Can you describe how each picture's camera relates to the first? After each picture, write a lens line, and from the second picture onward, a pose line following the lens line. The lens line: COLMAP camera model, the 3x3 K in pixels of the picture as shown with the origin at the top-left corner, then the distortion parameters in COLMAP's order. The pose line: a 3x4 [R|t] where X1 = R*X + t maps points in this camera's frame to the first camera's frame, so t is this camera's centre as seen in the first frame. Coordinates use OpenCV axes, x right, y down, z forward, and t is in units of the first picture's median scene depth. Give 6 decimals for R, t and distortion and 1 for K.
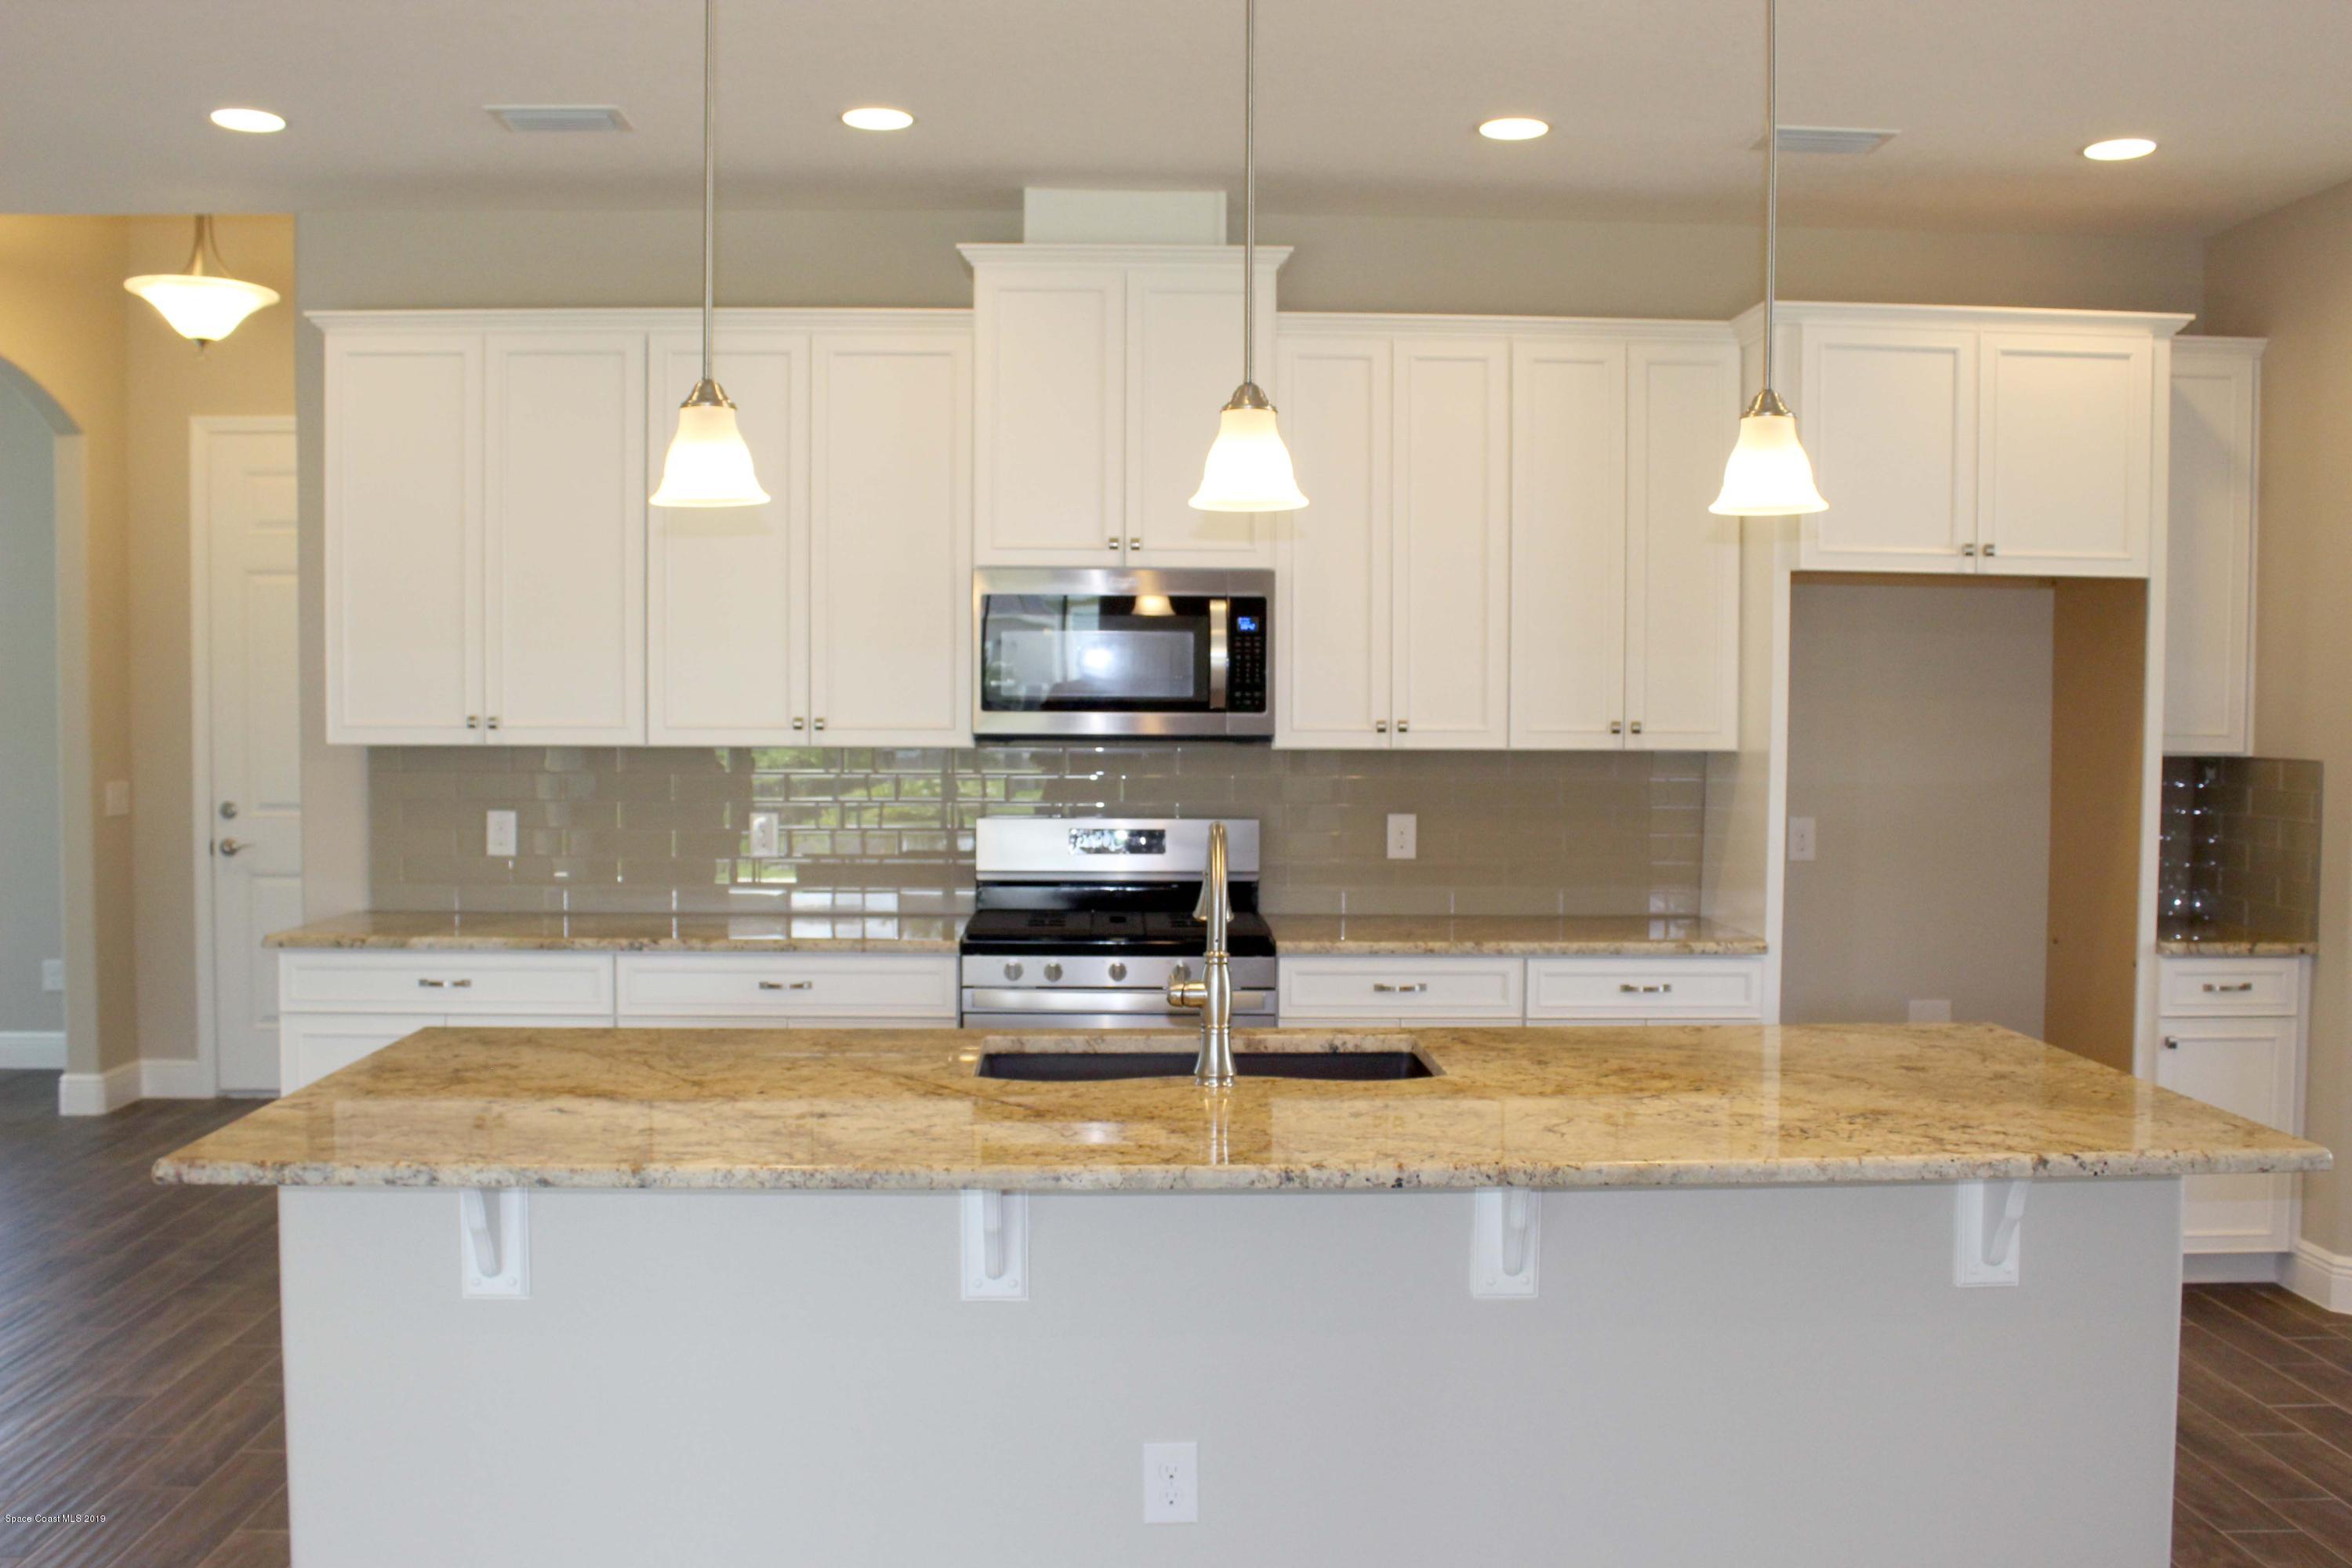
lens RADIAL K [[2153.7, 0, 1178.1], [0, 2153.7, 797.8], [0, 0, 1]] dist [-0.110094, 0.000000]
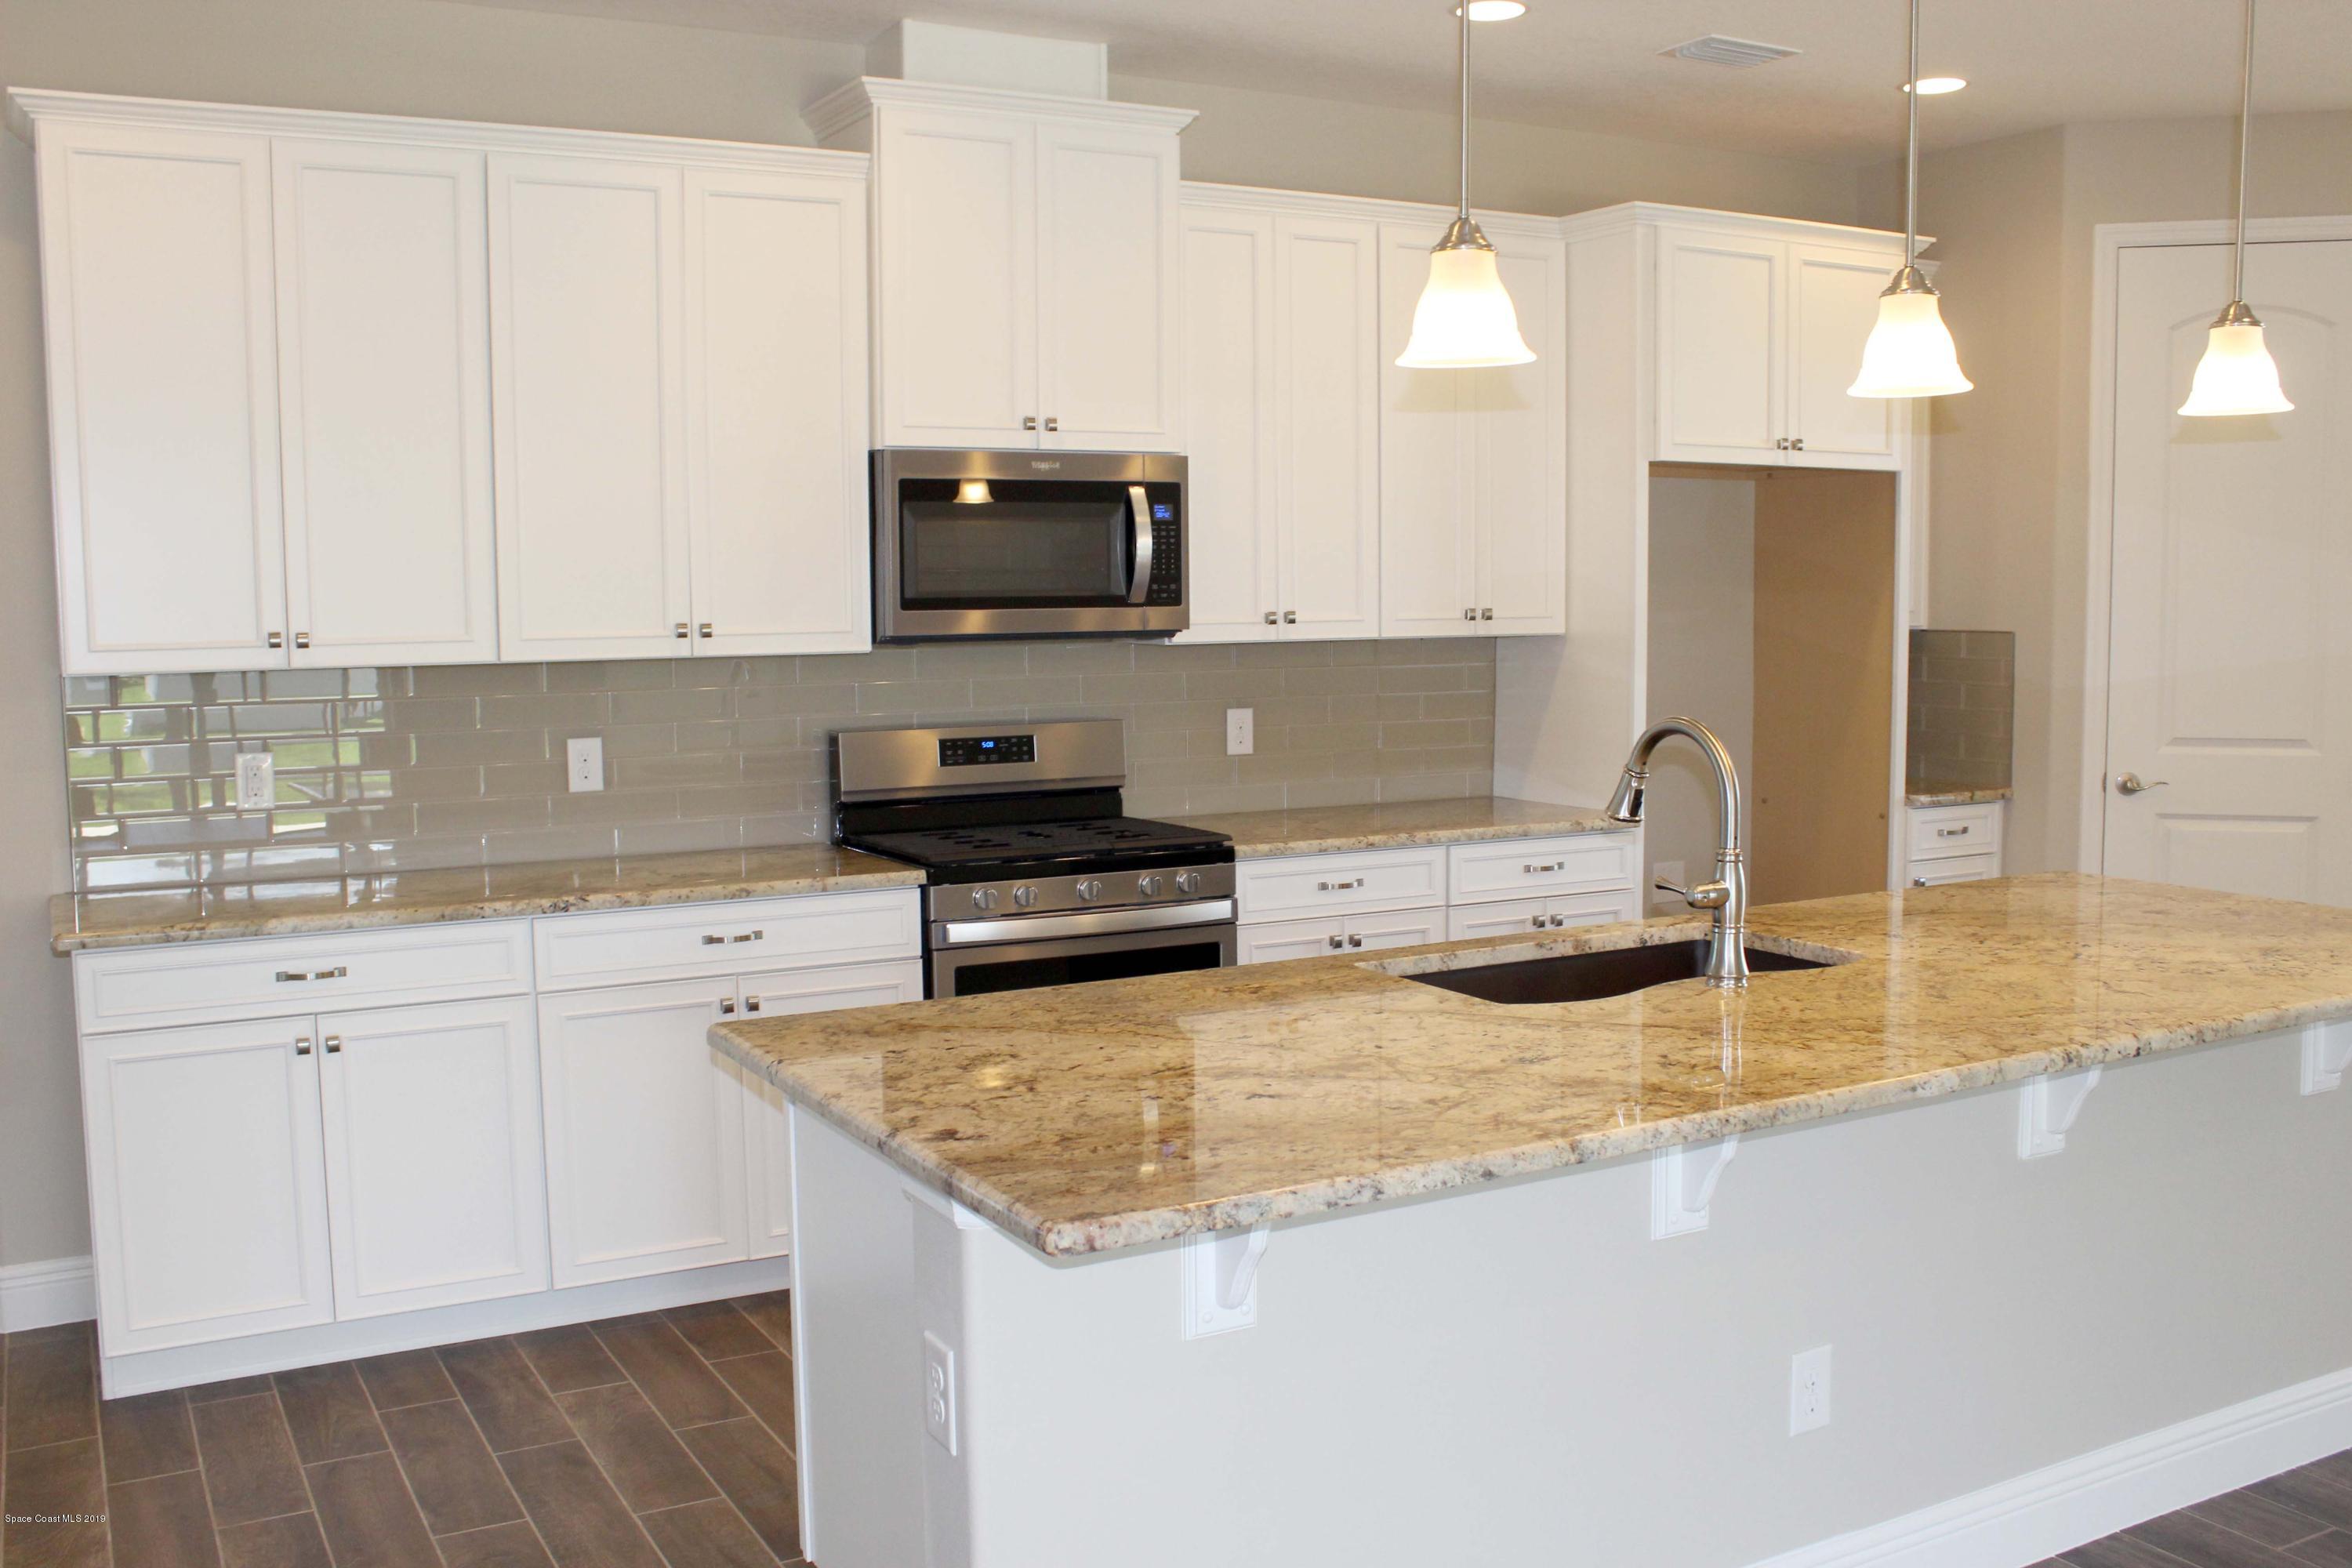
lens RADIAL K [[2153.7, 0, 1178.2], [0, 2153.7, 801.6], [0, 0, 1]] dist [-0.110094, 0.000000]
pose [[0.888840, -0.059661, 0.454317, -0.405342], [0.036753, 0.997575, 0.059098, -0.010013], [-0.456741, -0.035831, 0.888878, 0.163984]]
